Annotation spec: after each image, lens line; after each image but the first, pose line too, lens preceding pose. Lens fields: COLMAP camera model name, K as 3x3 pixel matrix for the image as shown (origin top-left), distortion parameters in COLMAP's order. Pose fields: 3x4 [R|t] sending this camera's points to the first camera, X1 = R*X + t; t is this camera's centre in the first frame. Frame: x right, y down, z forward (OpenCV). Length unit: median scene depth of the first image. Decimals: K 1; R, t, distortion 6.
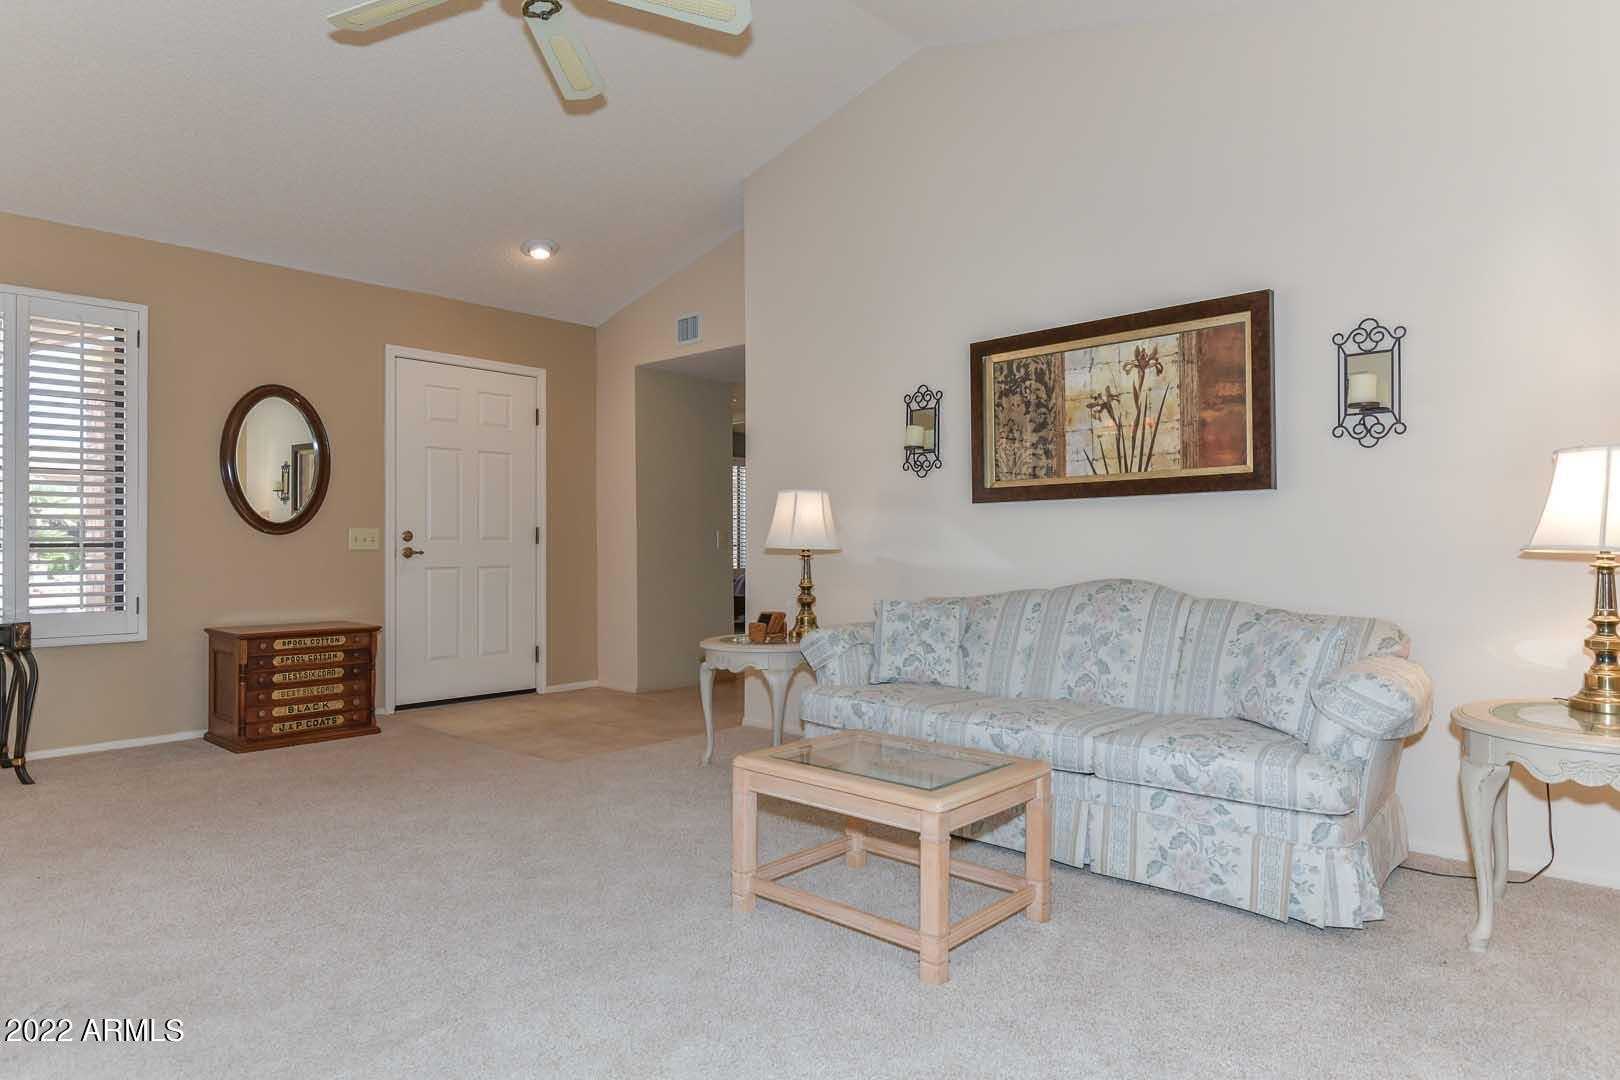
lens RADIAL K [[955.3, 0, 810.3], [0, 955.3, 544.1], [0, 0, 1]] dist [0.002902, 0.000592]
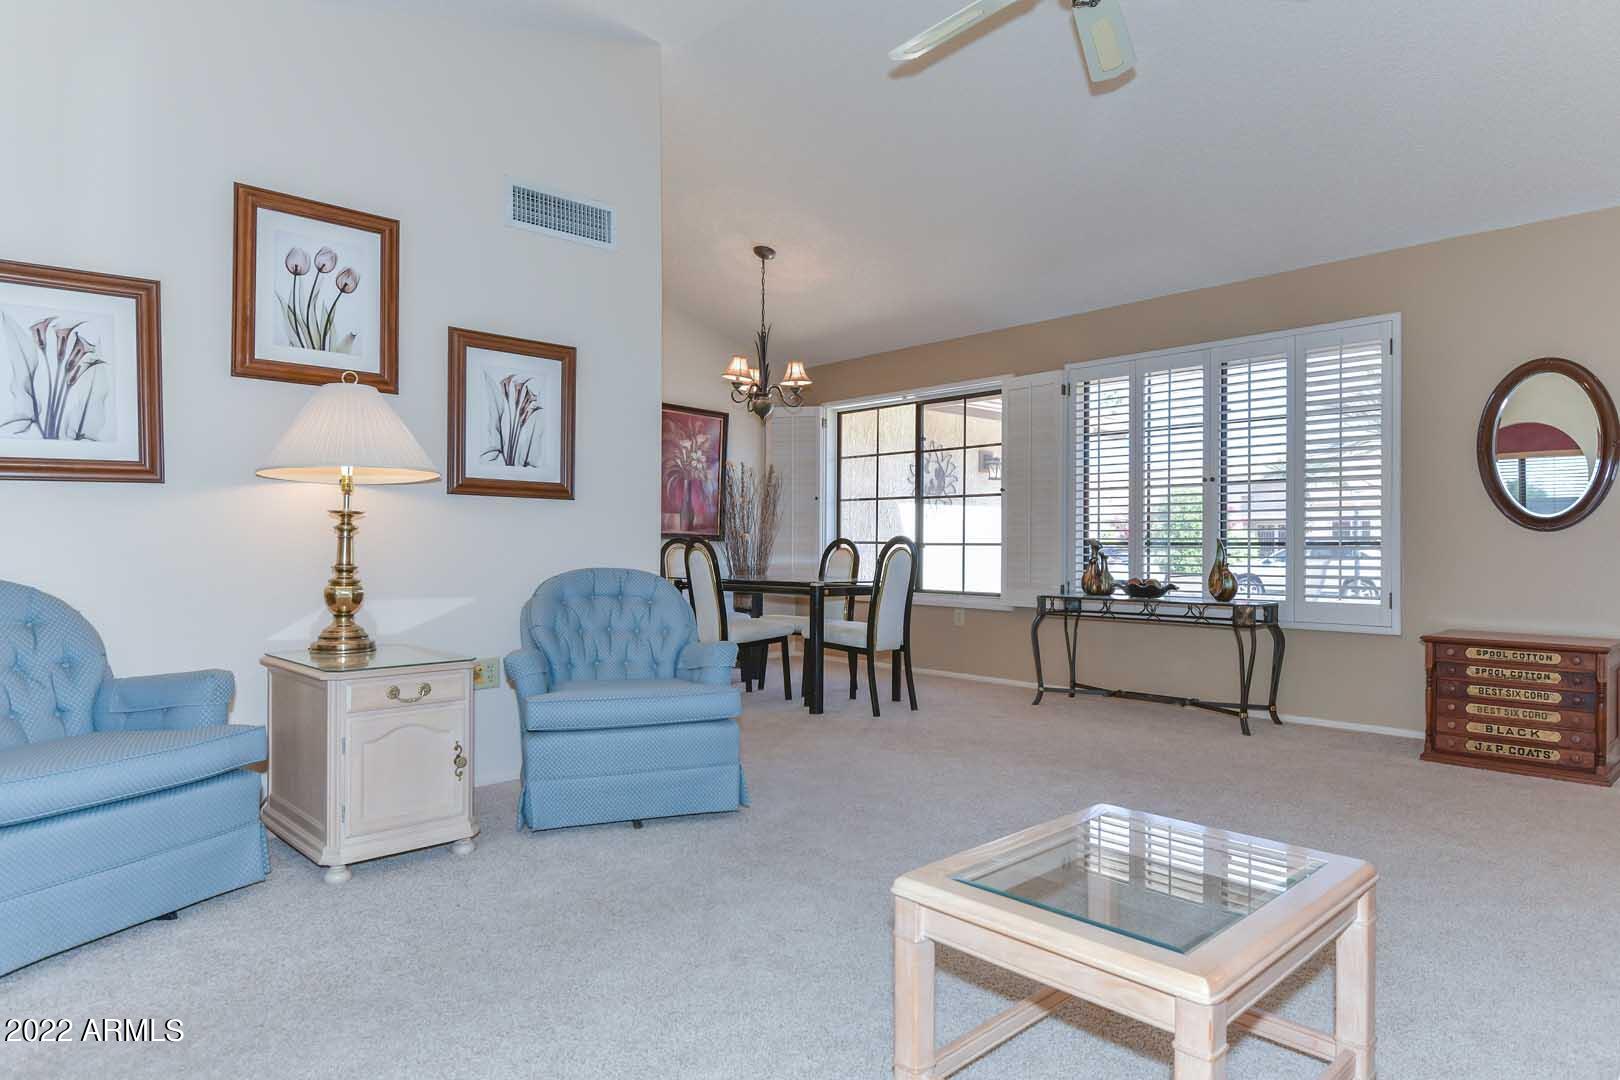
lens RADIAL K [[955.3, 0, 810.4], [0, 955.3, 539.6], [0, 0, 1]] dist [0.002902, 0.000592]
pose [[-0.075732, -0.005110, -0.997115, 0.388575], [0.001112, 0.999986, -0.005209, 0.001864], [0.997128, -0.001504, -0.075725, 0.440396]]
